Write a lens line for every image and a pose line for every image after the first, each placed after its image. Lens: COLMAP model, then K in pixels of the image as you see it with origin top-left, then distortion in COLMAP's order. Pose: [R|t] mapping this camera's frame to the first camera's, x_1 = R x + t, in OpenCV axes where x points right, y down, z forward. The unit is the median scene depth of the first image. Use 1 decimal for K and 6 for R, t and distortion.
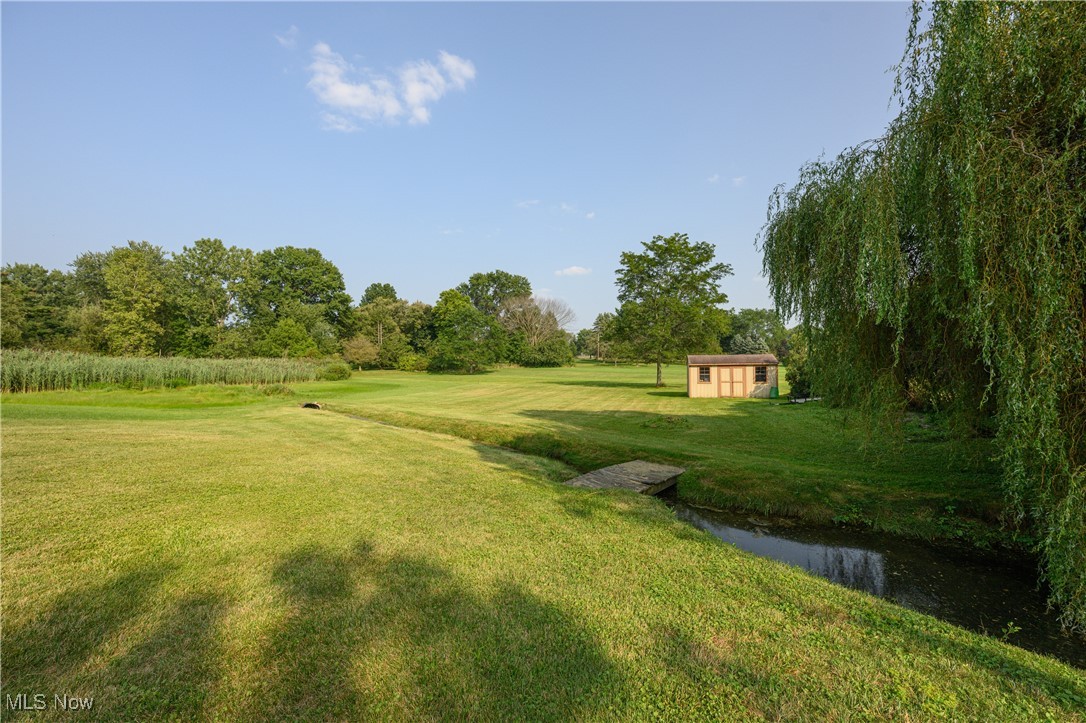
lens RADIAL K [[431.5, 0, 540.8], [0, 431.5, 367.6], [0, 0, 1]] dist [0.000743, -0.000055]
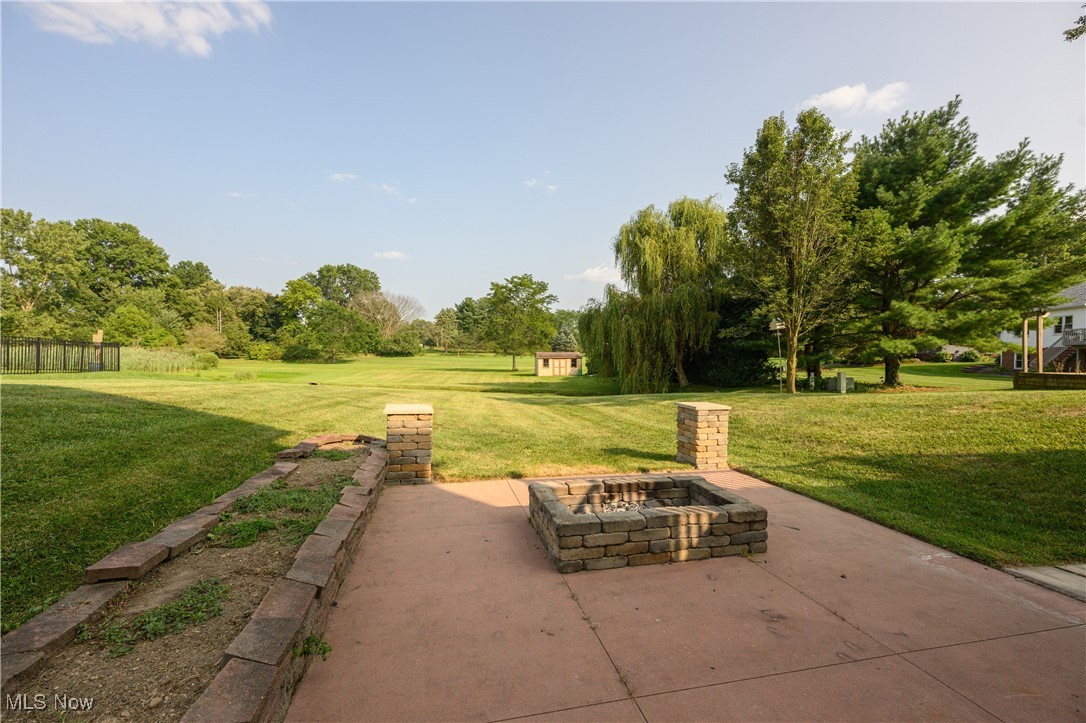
lens RADIAL K [[431.5, 0, 540.8], [0, 431.5, 367.6], [0, 0, 1]] dist [0.000743, -0.000055]
pose [[0.918908, -0.006608, 0.394416, -0.099168], [-0.004181, 0.999640, 0.026487, -0.003791], [-0.394450, -0.025989, 0.918550, -0.182728]]
